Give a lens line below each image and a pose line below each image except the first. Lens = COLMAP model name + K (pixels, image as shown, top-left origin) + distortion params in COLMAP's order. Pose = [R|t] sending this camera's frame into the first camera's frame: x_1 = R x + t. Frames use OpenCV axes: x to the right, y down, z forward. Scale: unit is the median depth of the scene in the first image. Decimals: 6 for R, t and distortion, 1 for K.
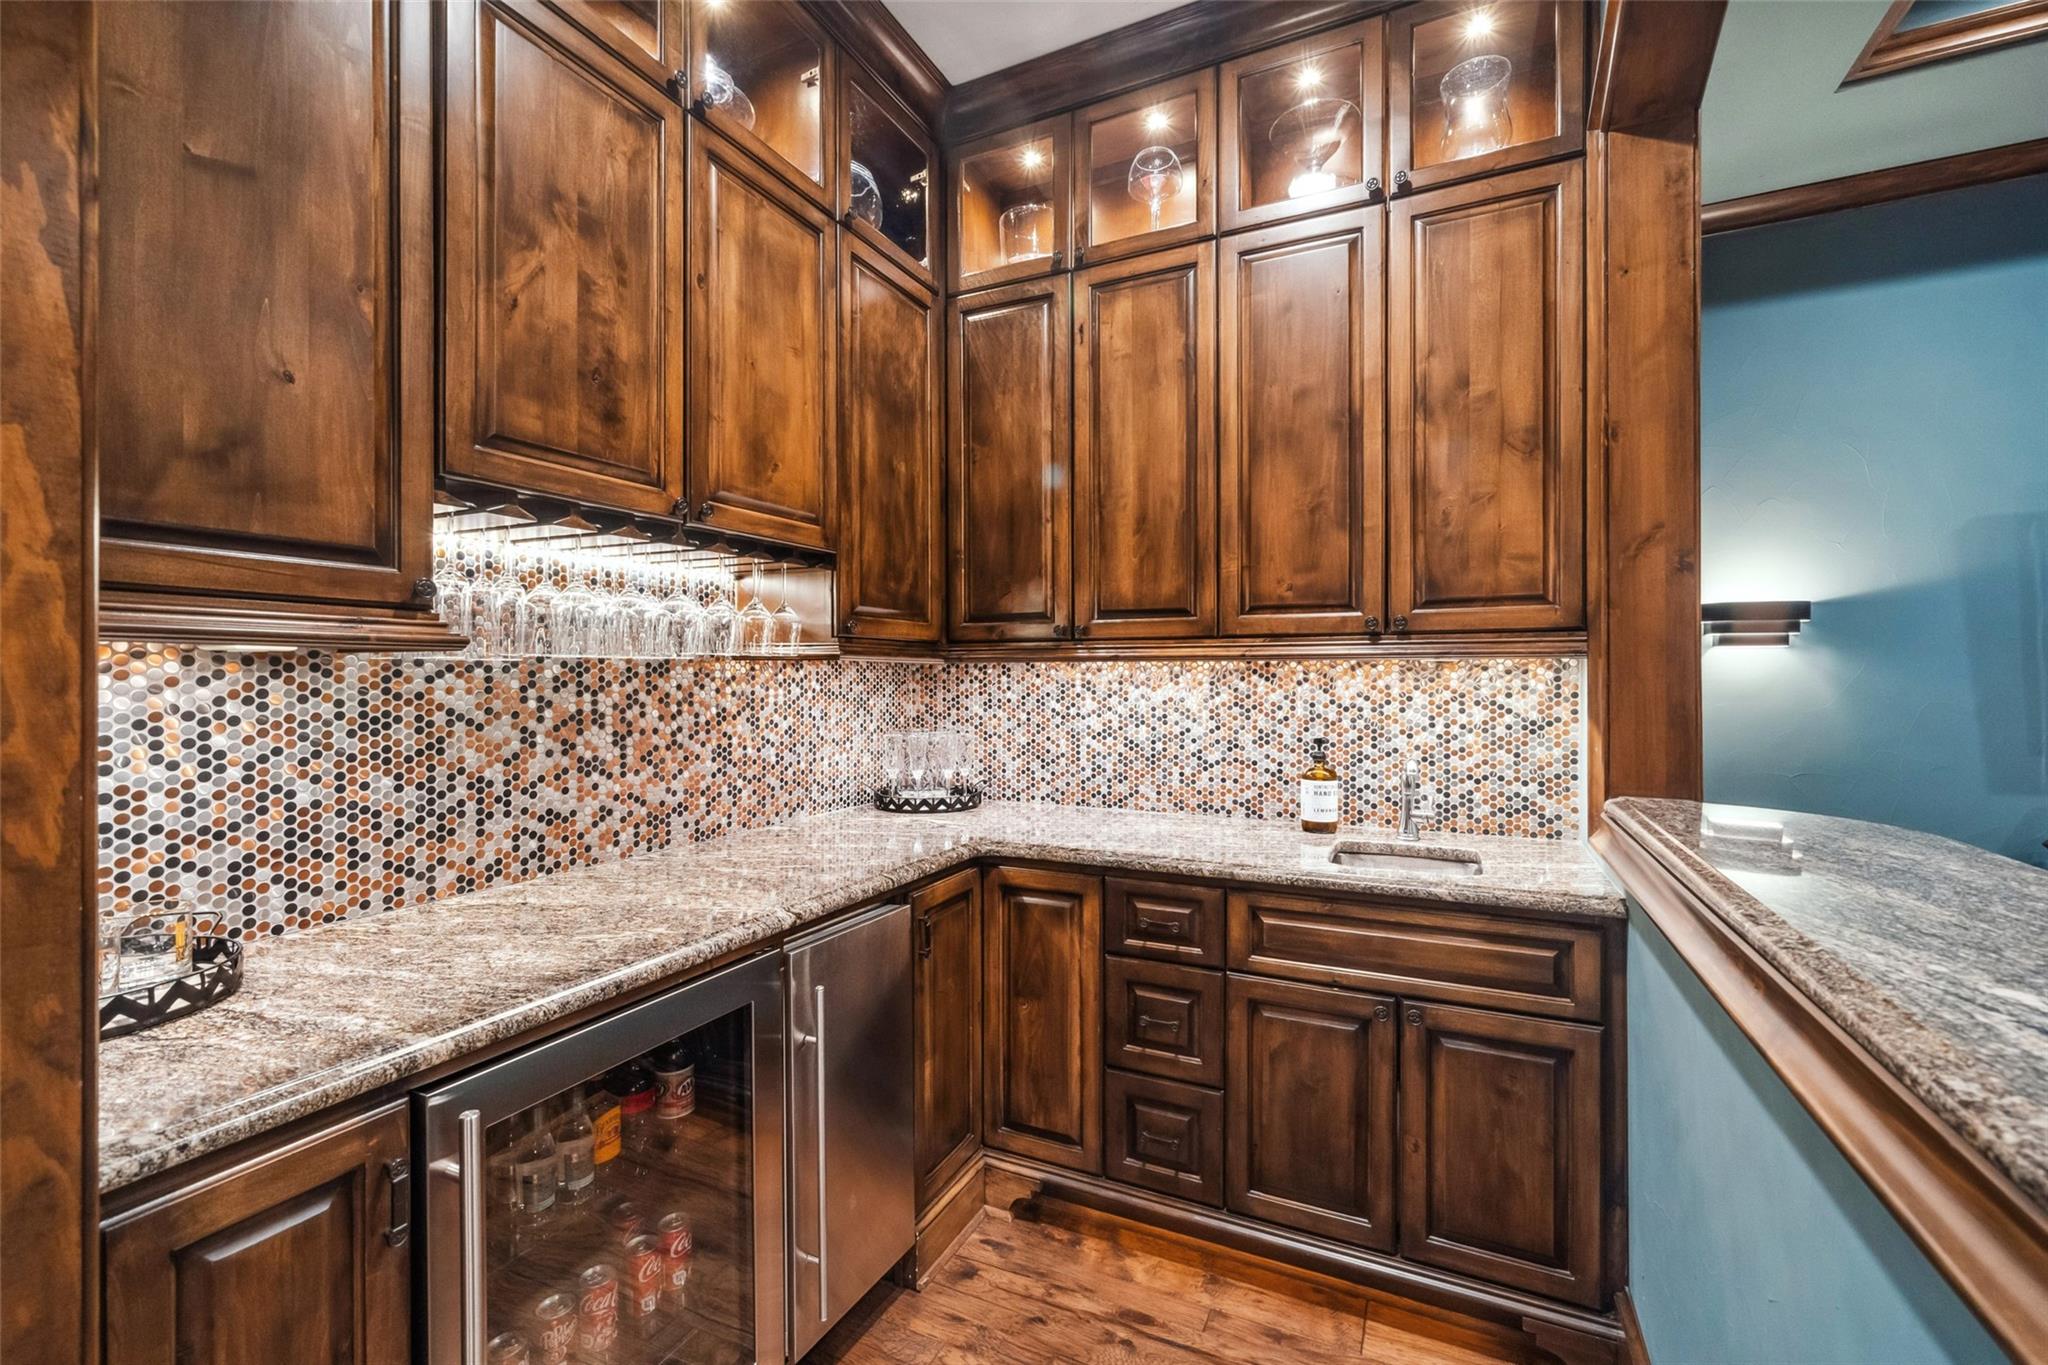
lens RADIAL K [[872.2, 0, 1035.7], [0, 872.2, 683.2], [0, 0, 1]] dist [-0.002388, -0.000449]
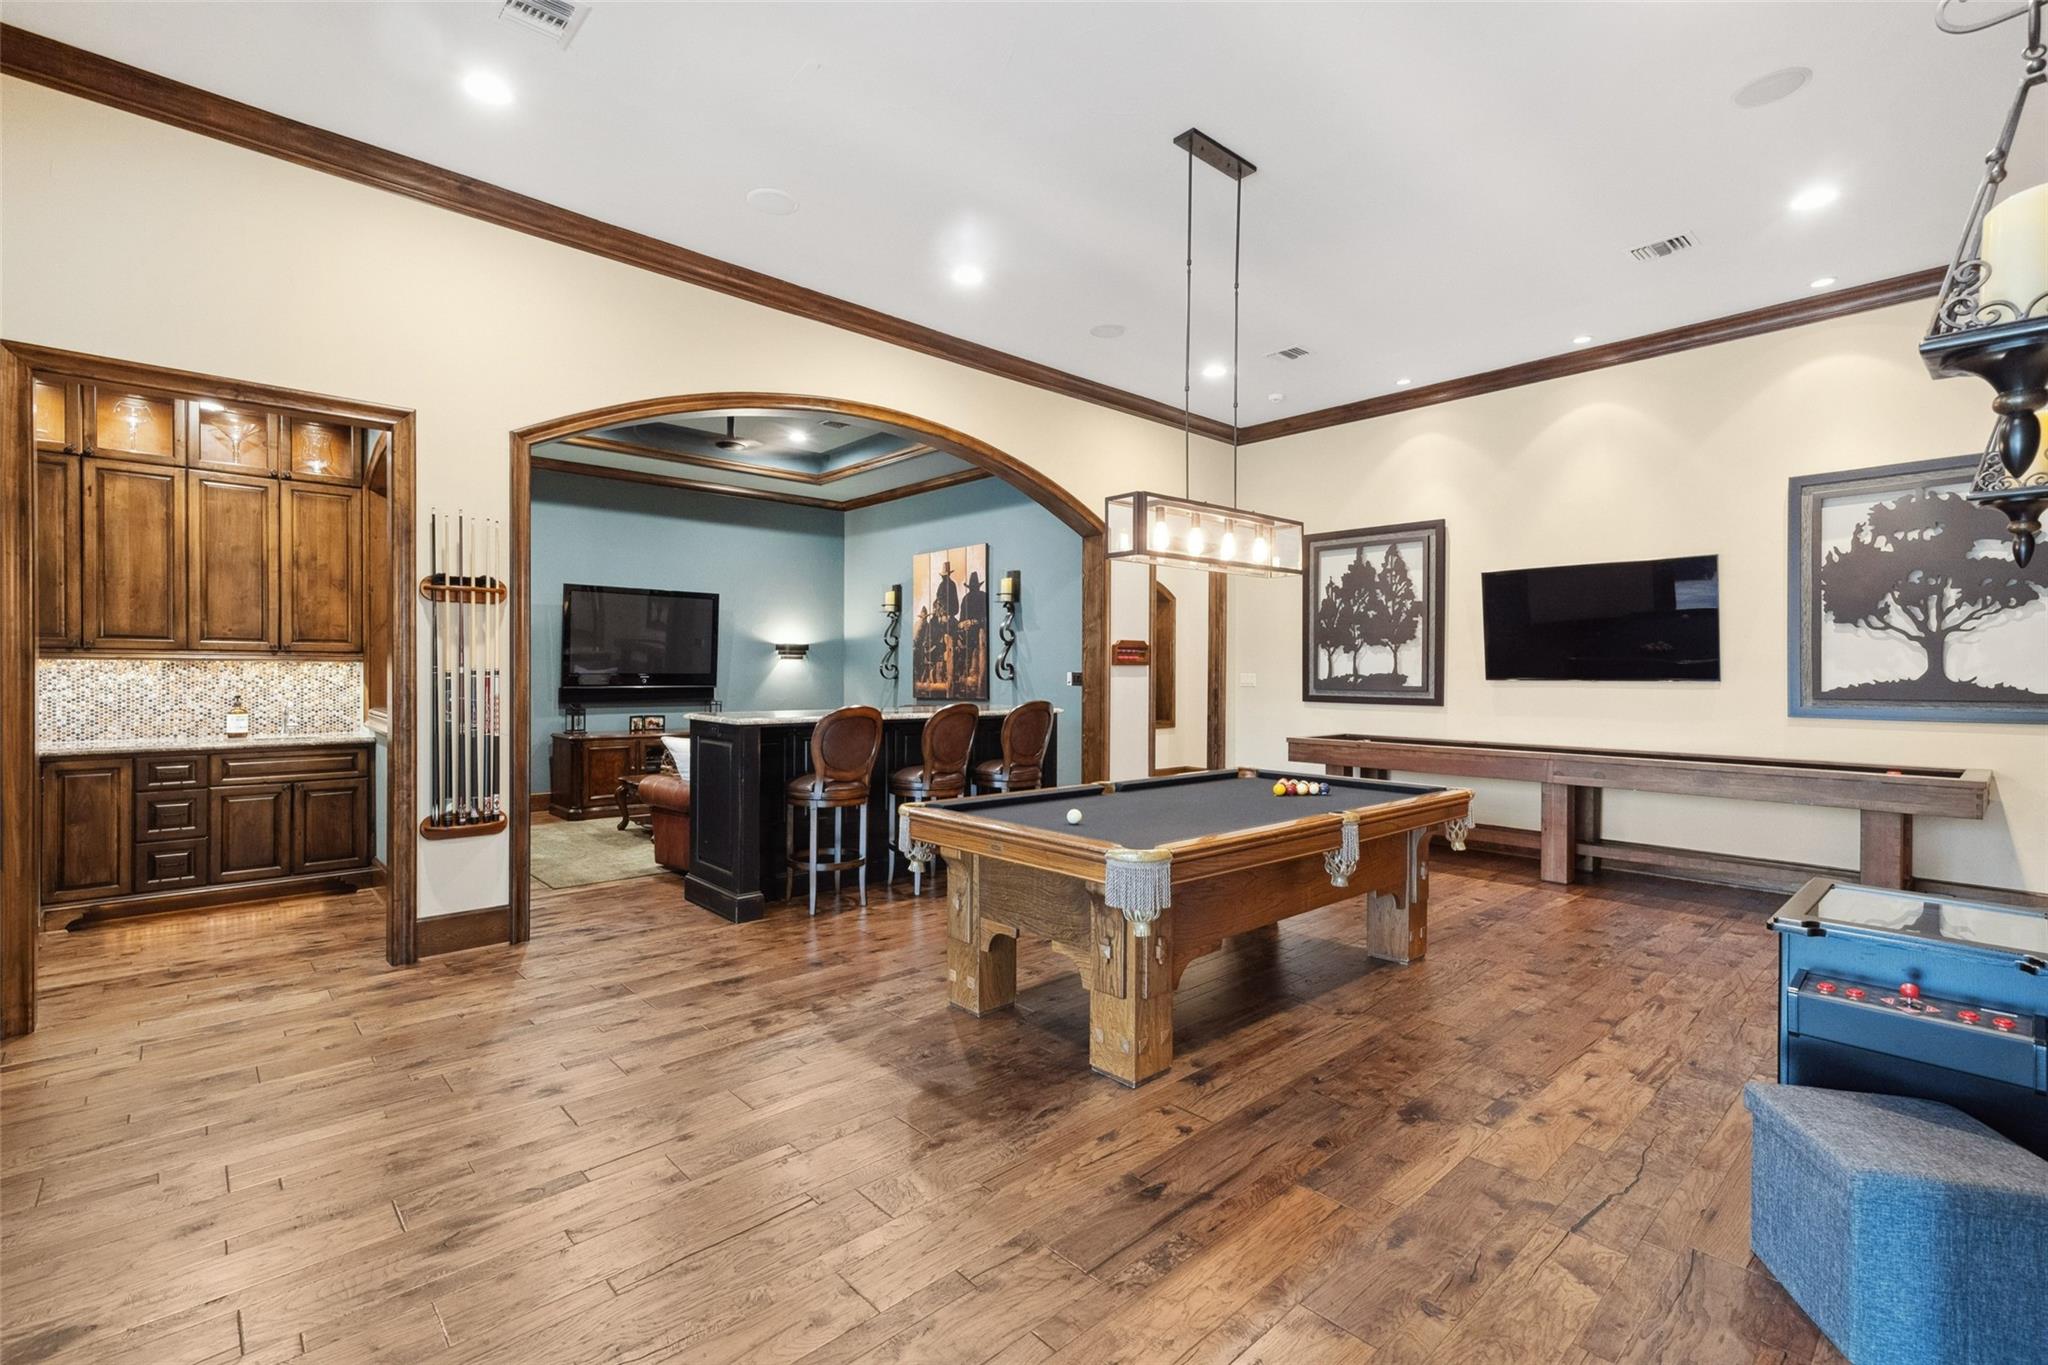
lens RADIAL K [[912.3, 0, 1026.0], [0, 912.3, 676.4], [0, 0, 1]] dist [-0.000596, 0.001325]
pose [[0.375520, -0.001477, 0.926813, -1.211086], [-0.000572, 0.999998, 0.001826, 0.009175], [-0.926814, -0.001215, 0.375518, -1.957540]]
